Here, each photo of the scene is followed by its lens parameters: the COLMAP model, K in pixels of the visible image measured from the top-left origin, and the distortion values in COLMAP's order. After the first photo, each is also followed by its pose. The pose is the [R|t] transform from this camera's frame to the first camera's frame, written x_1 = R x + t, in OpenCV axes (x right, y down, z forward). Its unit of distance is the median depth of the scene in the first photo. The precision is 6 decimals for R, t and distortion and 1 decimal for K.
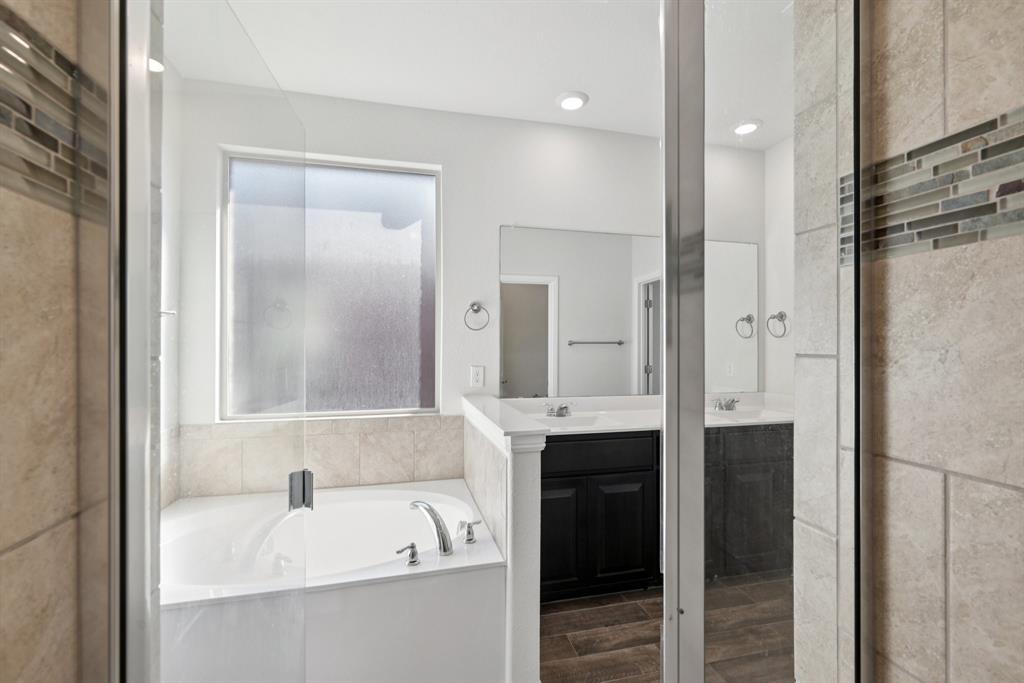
lens RADIAL K [[446.4, 0, 511.3], [0, 446.4, 341.0], [0, 0, 1]] dist [-0.003387, -0.000392]
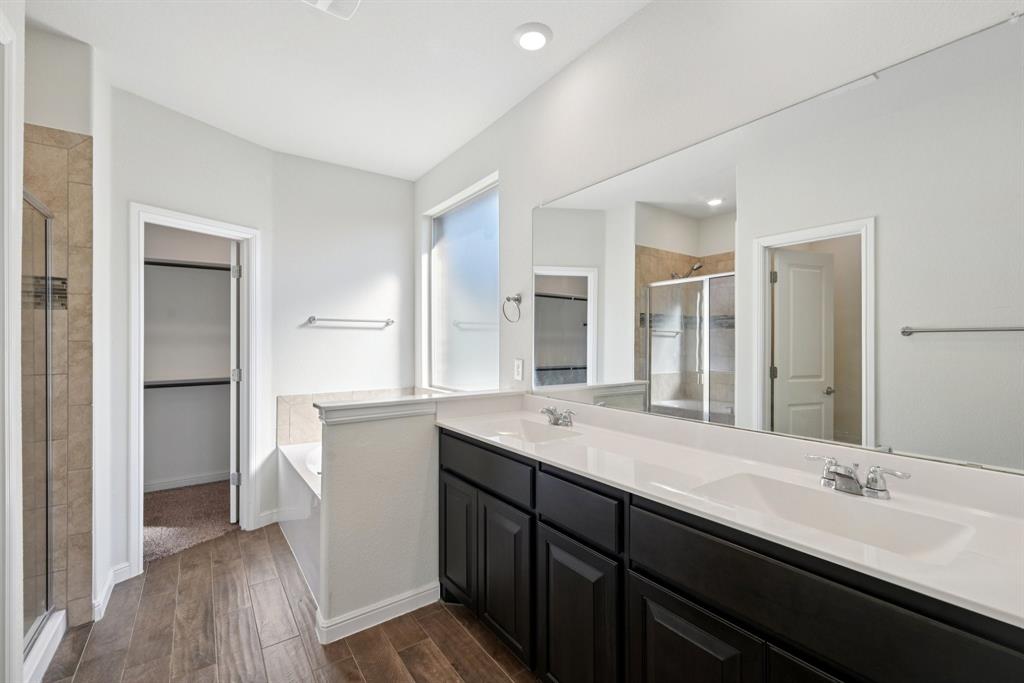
lens RADIAL K [[446.4, 0, 508.8], [0, 446.4, 333.6], [0, 0, 1]] dist [-0.003387, -0.000392]
pose [[0.351403, 0.000924, -0.936224, 0.863217], [0.010273, 0.999936, 0.004843, -0.004197], [0.936168, -0.011320, 0.351371, 0.656424]]
